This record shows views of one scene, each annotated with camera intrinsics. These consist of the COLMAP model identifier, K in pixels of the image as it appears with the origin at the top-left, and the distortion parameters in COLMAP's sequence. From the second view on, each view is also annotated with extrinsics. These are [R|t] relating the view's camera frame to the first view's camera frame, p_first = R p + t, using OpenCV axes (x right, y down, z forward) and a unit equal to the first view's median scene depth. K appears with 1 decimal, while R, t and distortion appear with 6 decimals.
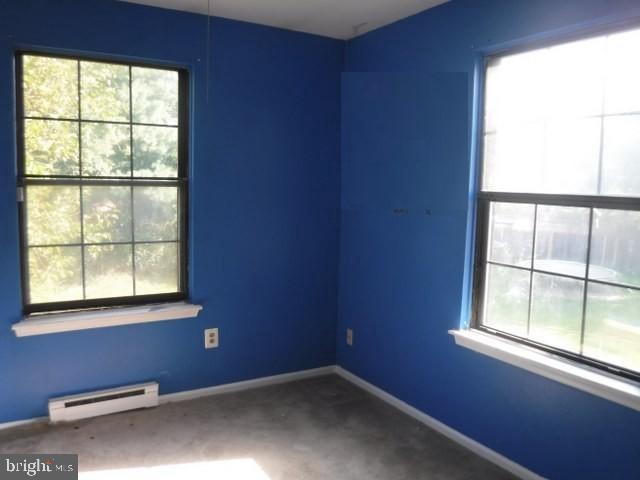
lens RADIAL K [[522.1, 0, 320.0], [0, 522.1, 240.0], [0, 0, 1]] dist [-0.092912, 0.011712]
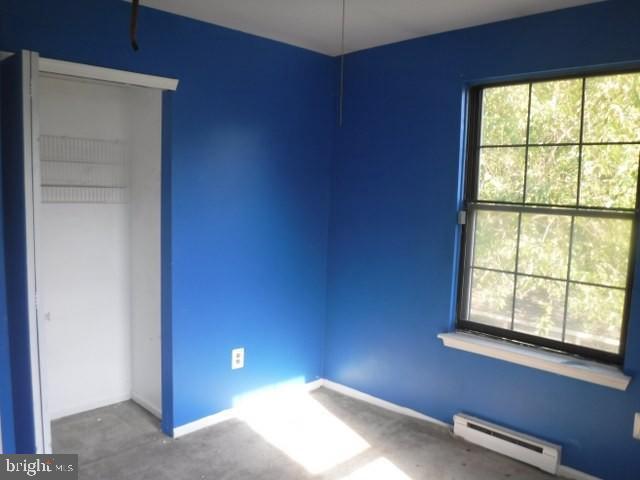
lens RADIAL K [[508.4, 0, 320.0], [0, 508.4, 240.0], [0, 0, 1]] dist [-0.096363, -0.001717]
pose [[0.218270, 0.077443, -0.972811, 0.379665], [-0.129255, 0.990358, 0.049839, -0.054251], [0.967291, 0.114862, 0.226175, 0.437870]]
